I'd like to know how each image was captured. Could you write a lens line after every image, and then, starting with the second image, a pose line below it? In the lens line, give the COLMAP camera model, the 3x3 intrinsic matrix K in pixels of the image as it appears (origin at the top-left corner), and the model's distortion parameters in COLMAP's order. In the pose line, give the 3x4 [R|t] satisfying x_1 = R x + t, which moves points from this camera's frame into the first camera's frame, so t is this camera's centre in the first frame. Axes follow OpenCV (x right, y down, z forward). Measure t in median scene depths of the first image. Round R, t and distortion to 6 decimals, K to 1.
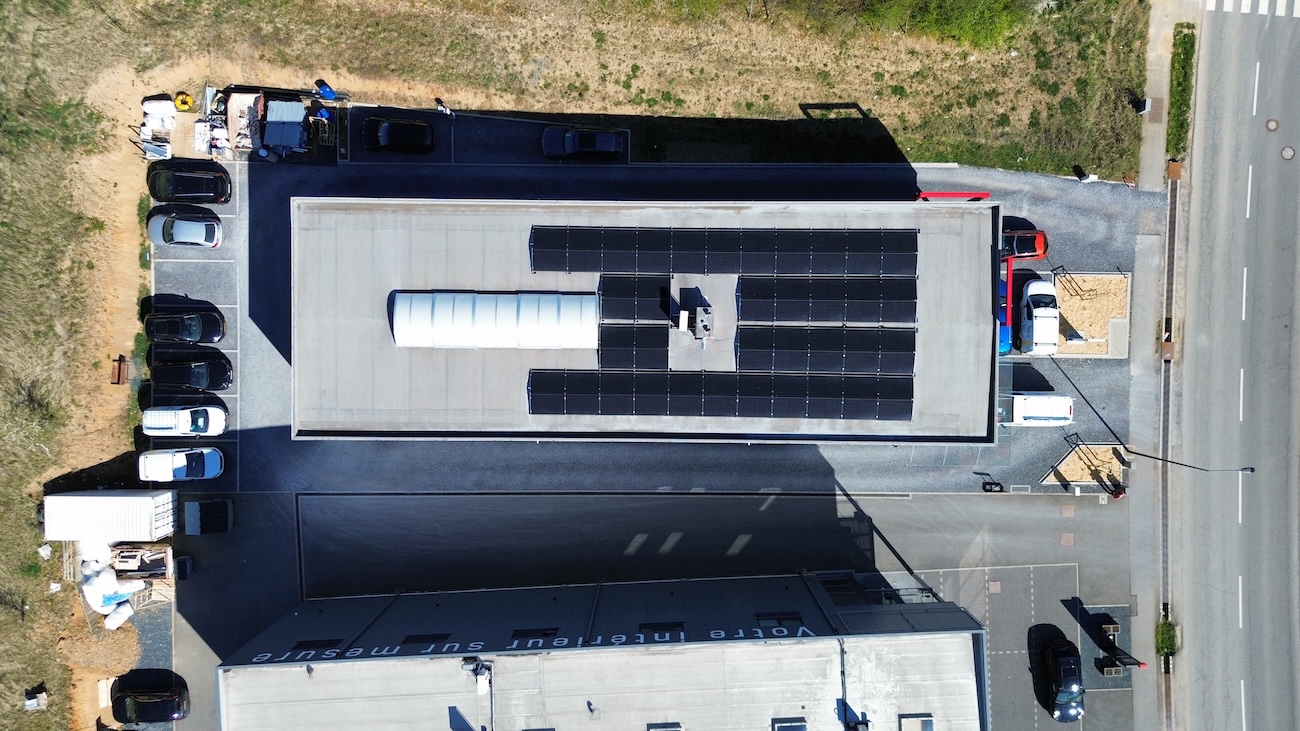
lens RADIAL K [[927.1, 0, 651.5], [0, 927.1, 357.6], [0, 0, 1]] dist [0.028946, -0.006330]
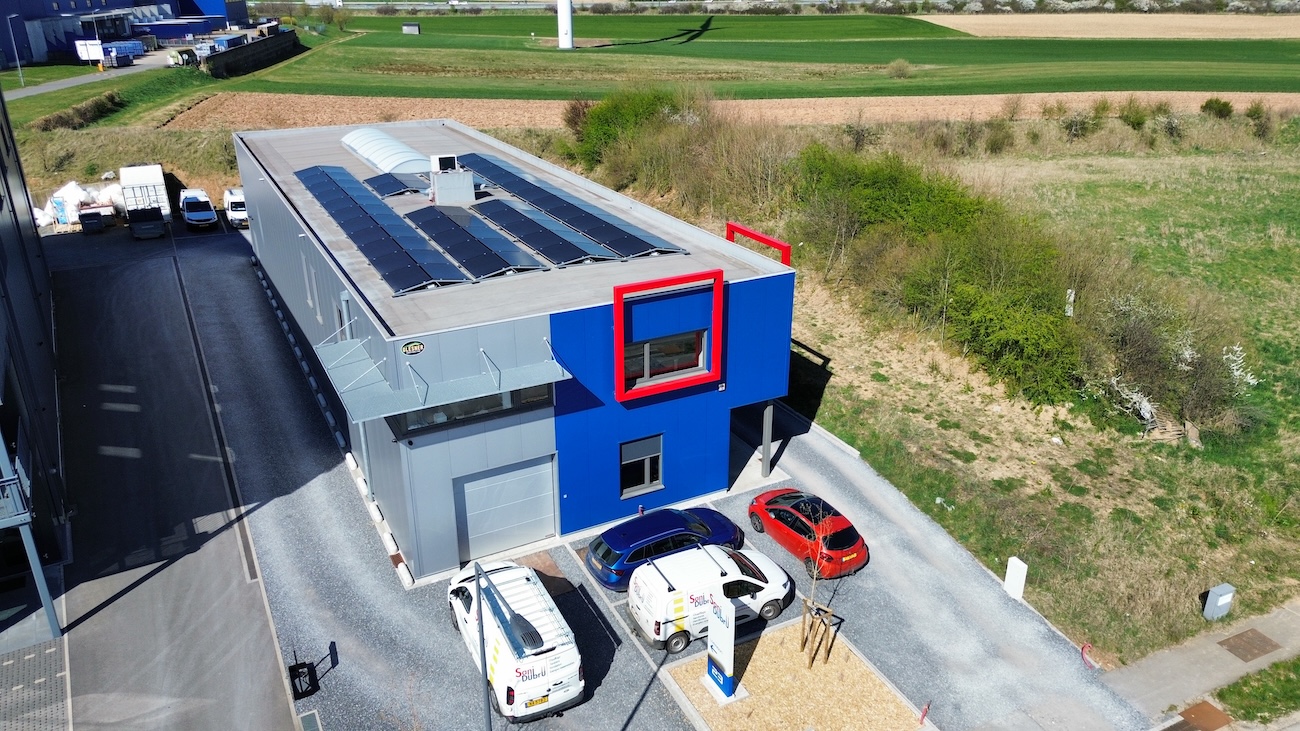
lens RADIAL K [[927.1, 0, 651.5], [0, 927.1, 357.6], [0, 0, 1]] dist [0.028946, -0.006330]
pose [[0.477704, 0.346246, -0.807411, 0.735181], [-0.878214, 0.163942, -0.449291, 0.169857], [-0.023197, 0.923708, 0.382394, 0.726888]]
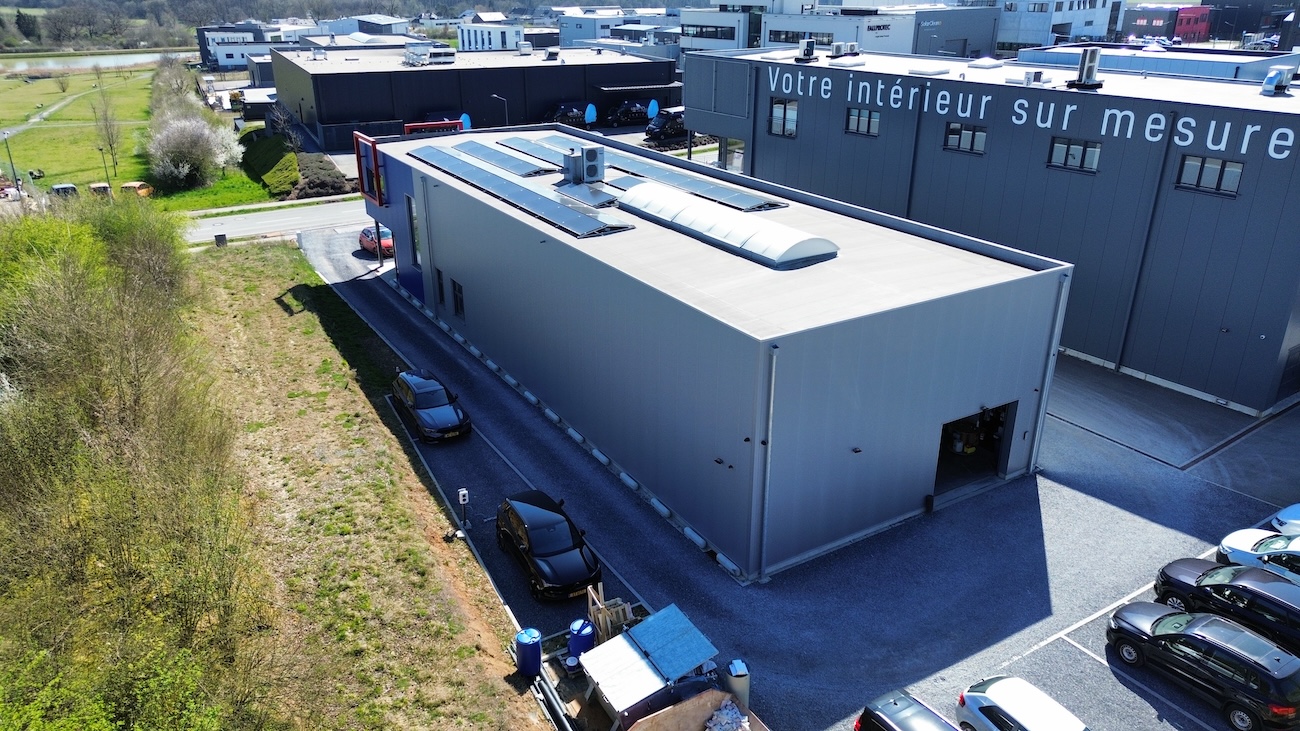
lens RADIAL K [[907.1, 0, 652.3], [0, 907.1, 394.1], [0, 0, 1]] dist [0.007323, -0.000001]
pose [[-0.539931, -0.339199, 0.770336, -0.647078], [0.841435, -0.240852, 0.483712, -0.407102], [0.021462, 0.909359, 0.415457, 0.737923]]
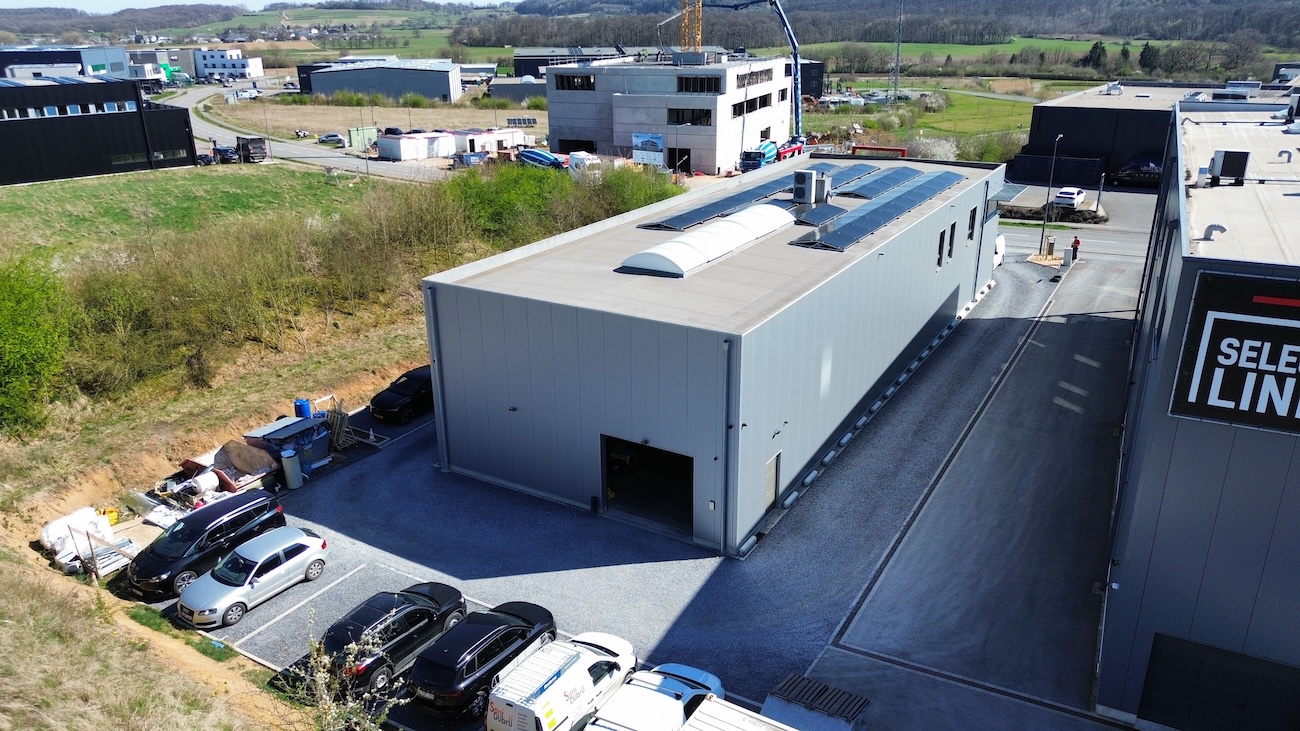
lens RADIAL K [[927.1, 0, 651.5], [0, 927.1, 357.6], [0, 0, 1]] dist [0.028946, -0.006330]
pose [[0.504794, -0.289455, 0.813265, -0.776988], [0.862882, 0.142072, -0.485026, 0.276866], [0.024851, 0.946589, 0.321482, 0.746360]]
